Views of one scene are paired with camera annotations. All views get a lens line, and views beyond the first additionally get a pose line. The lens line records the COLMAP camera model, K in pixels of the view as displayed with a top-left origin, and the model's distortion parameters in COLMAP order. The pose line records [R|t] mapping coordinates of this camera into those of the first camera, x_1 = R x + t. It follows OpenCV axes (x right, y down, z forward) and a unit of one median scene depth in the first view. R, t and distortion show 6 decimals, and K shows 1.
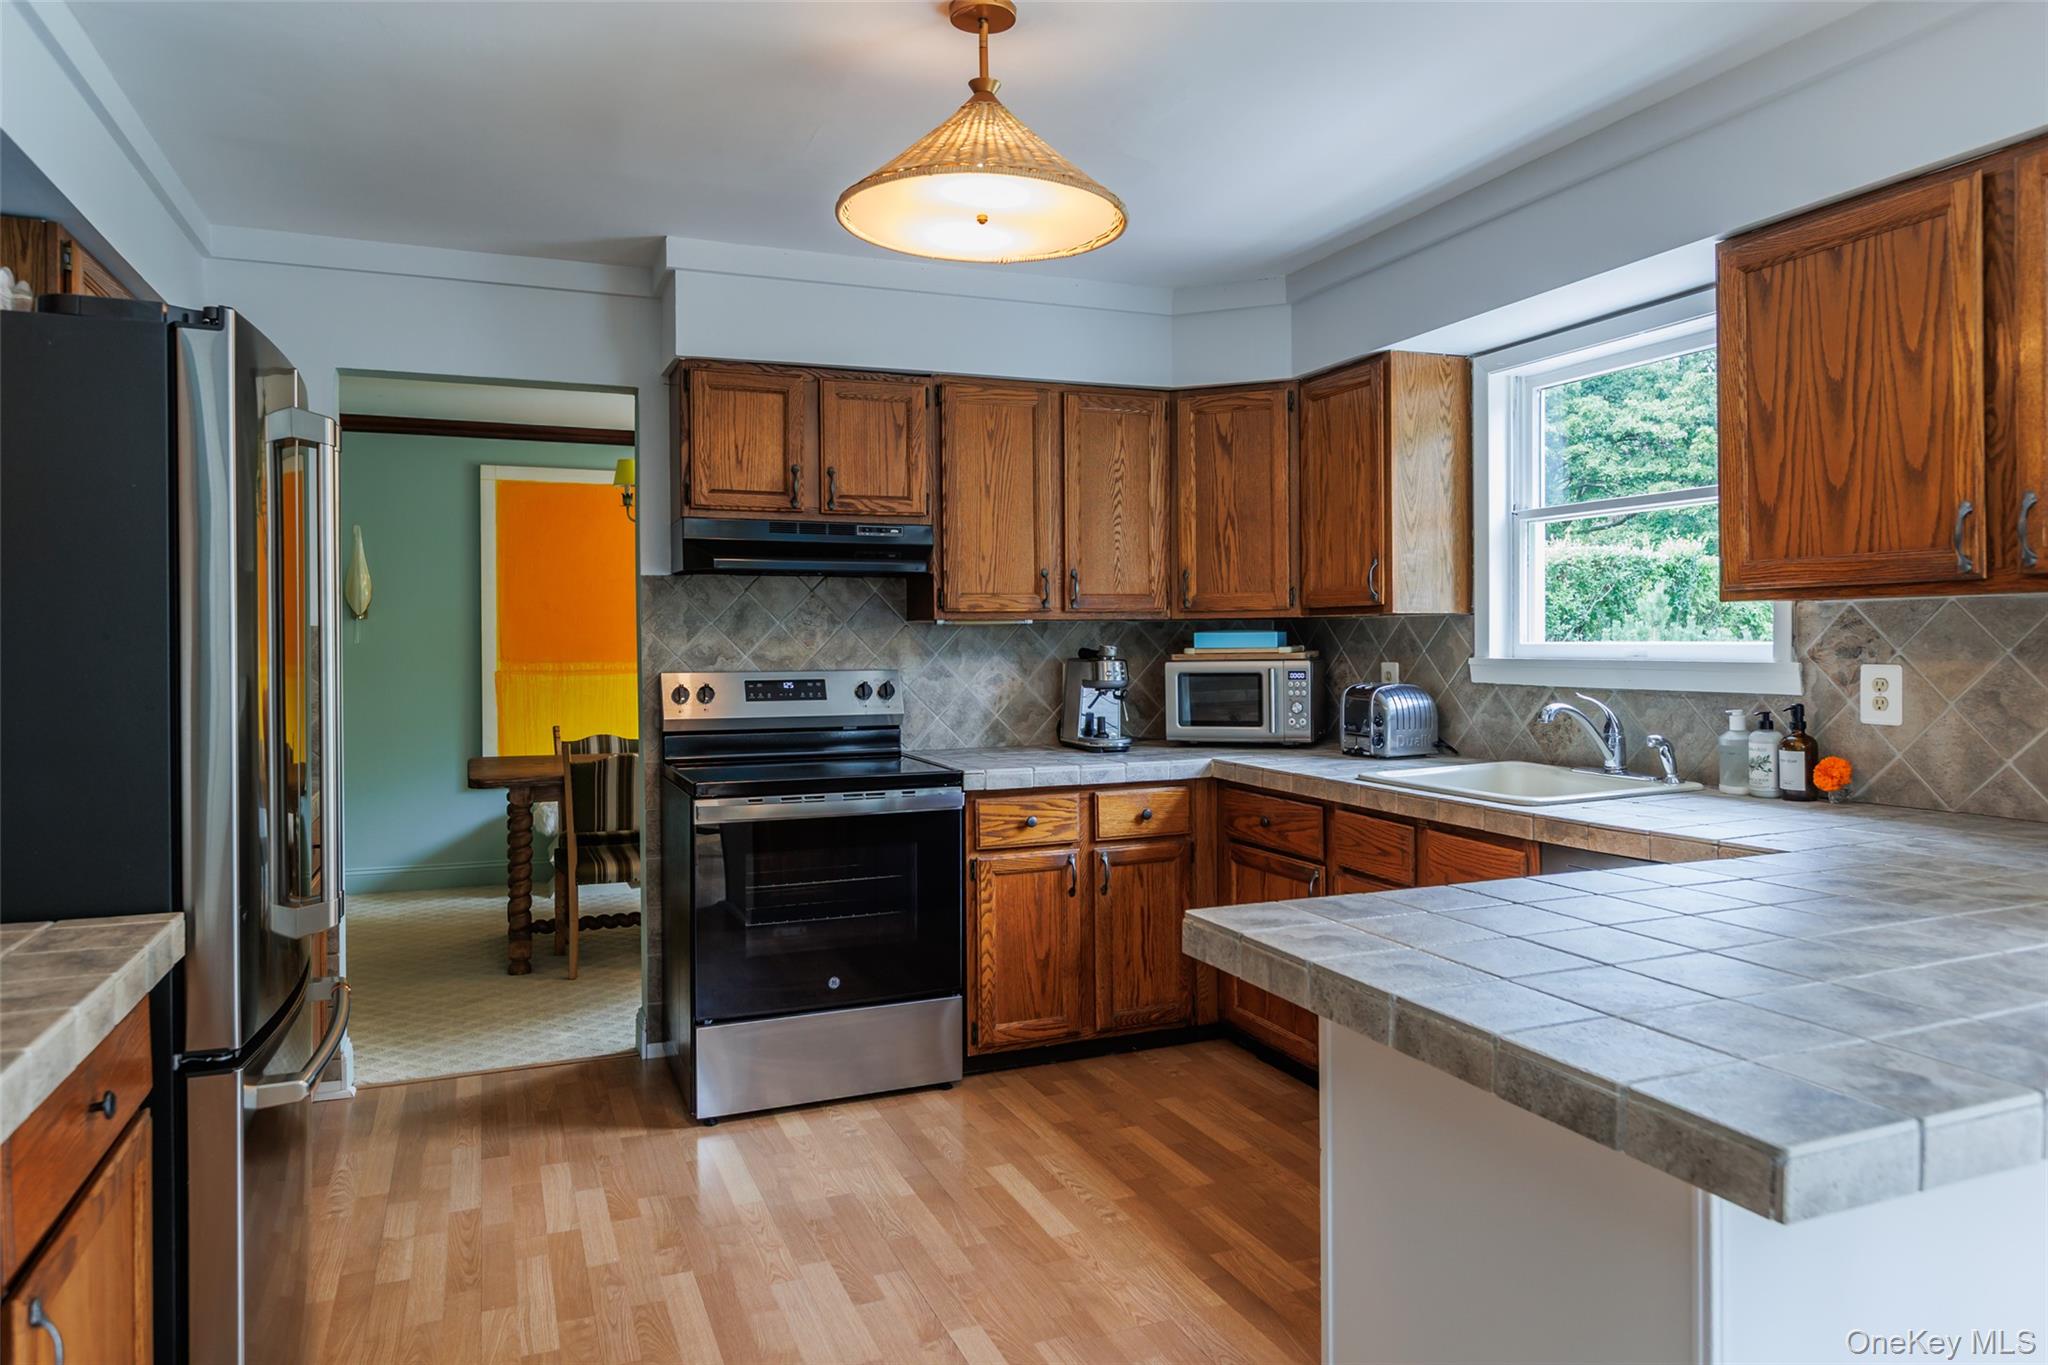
lens RADIAL K [[1307.1, 0, 1024.2], [0, 1307.1, 669.6], [0, 0, 1]] dist [-0.002642, -0.000812]
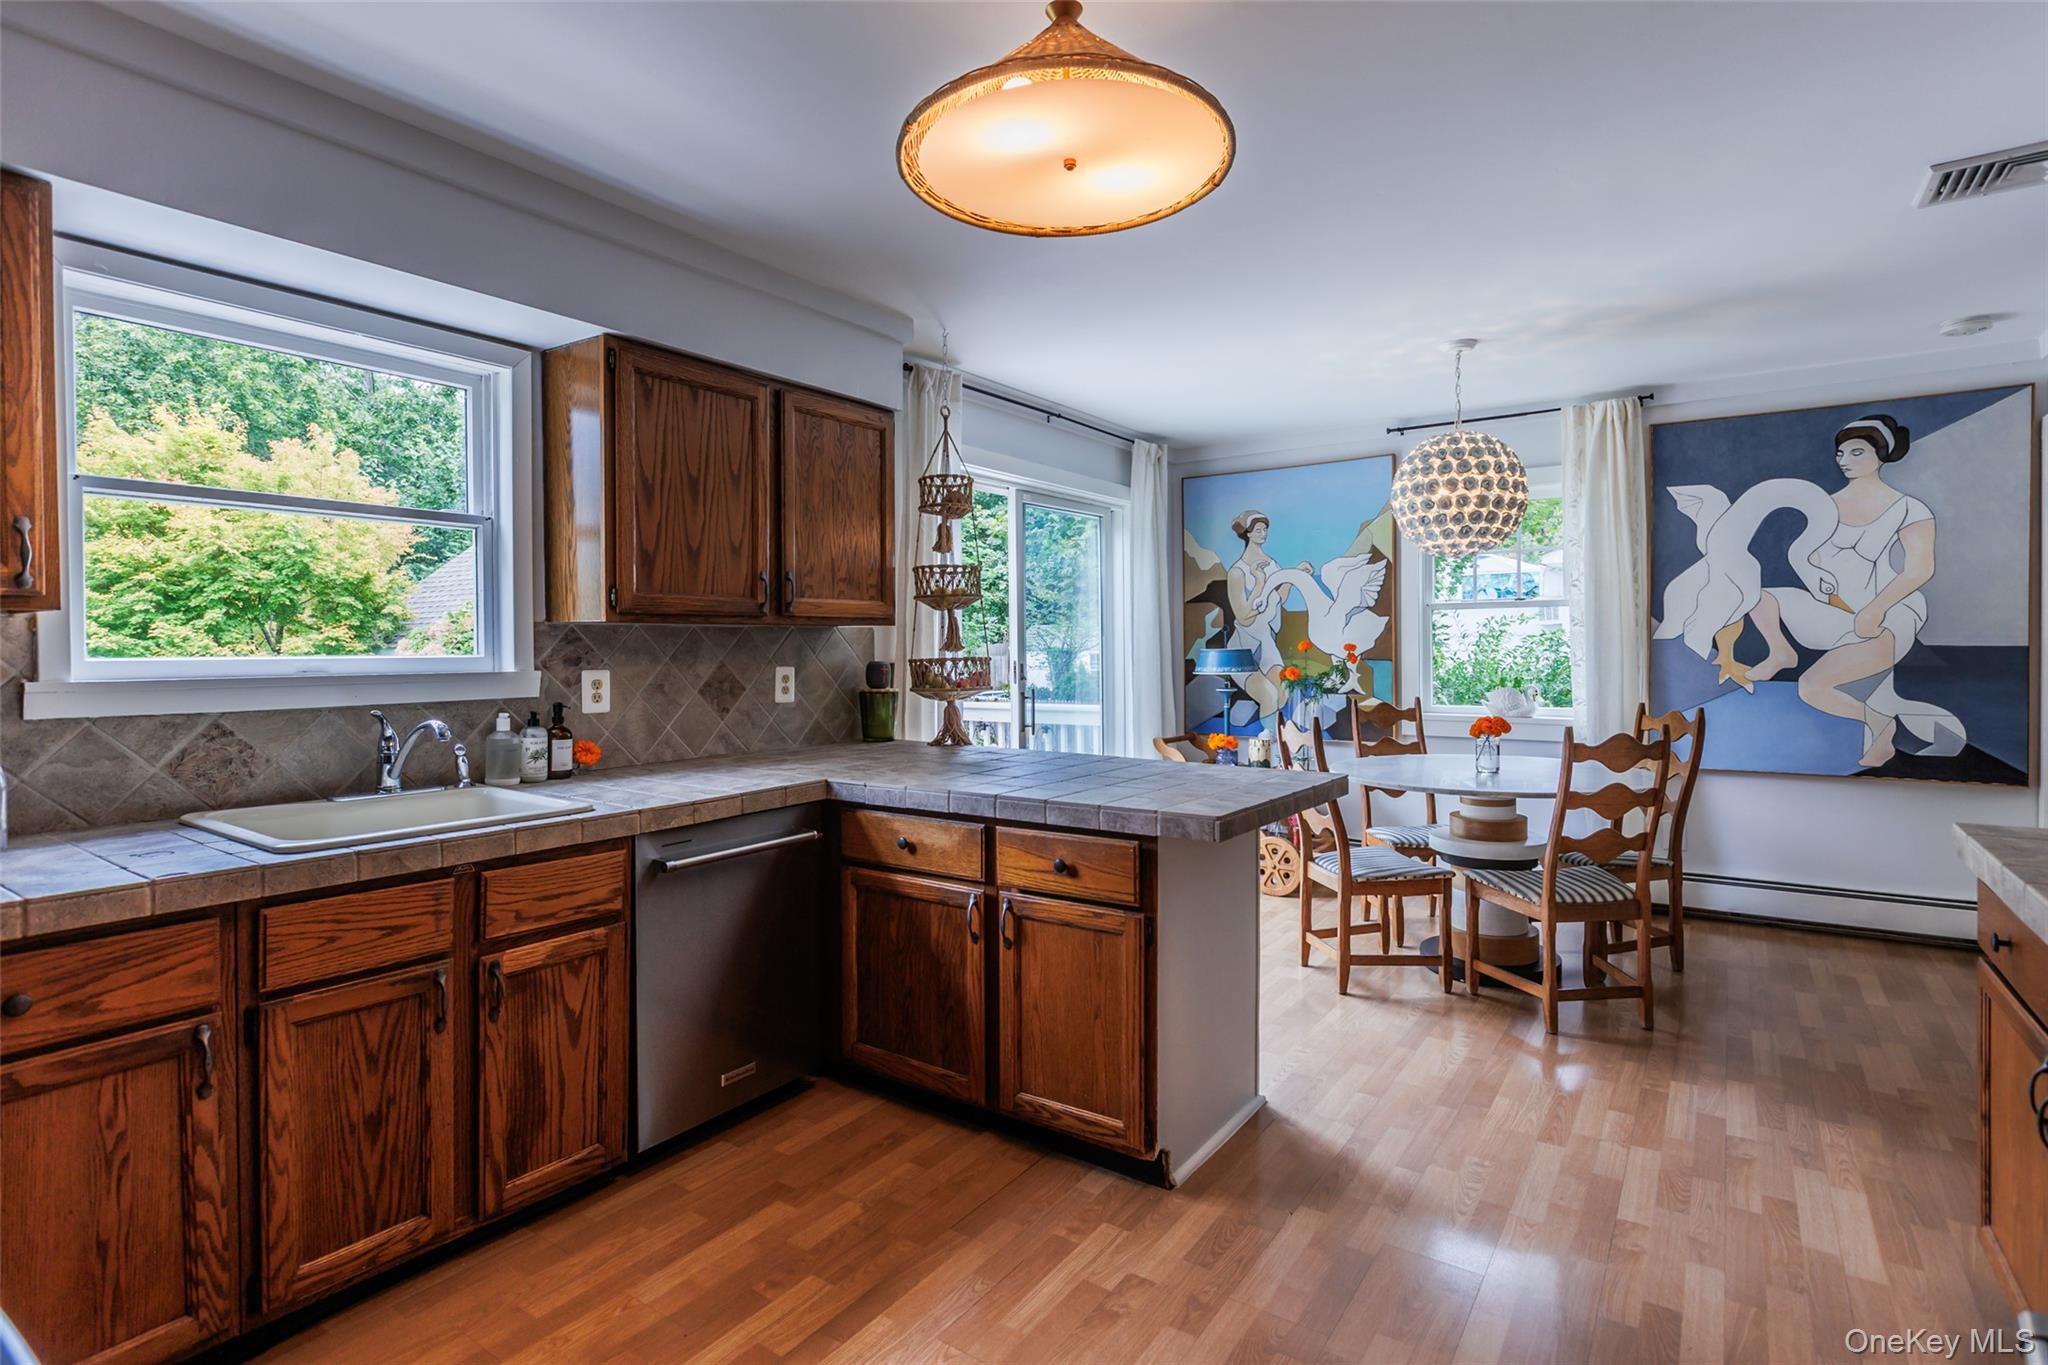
lens RADIAL K [[1007.0, 0, 1023.8], [0, 1007.0, 665.1], [0, 0, 1]] dist [-0.004496, -0.000322]
pose [[-0.521685, -0.011269, 0.853064, -0.509835], [0.025542, 0.999258, 0.028820, -0.028916], [-0.852756, 0.036824, -0.521010, 1.189942]]
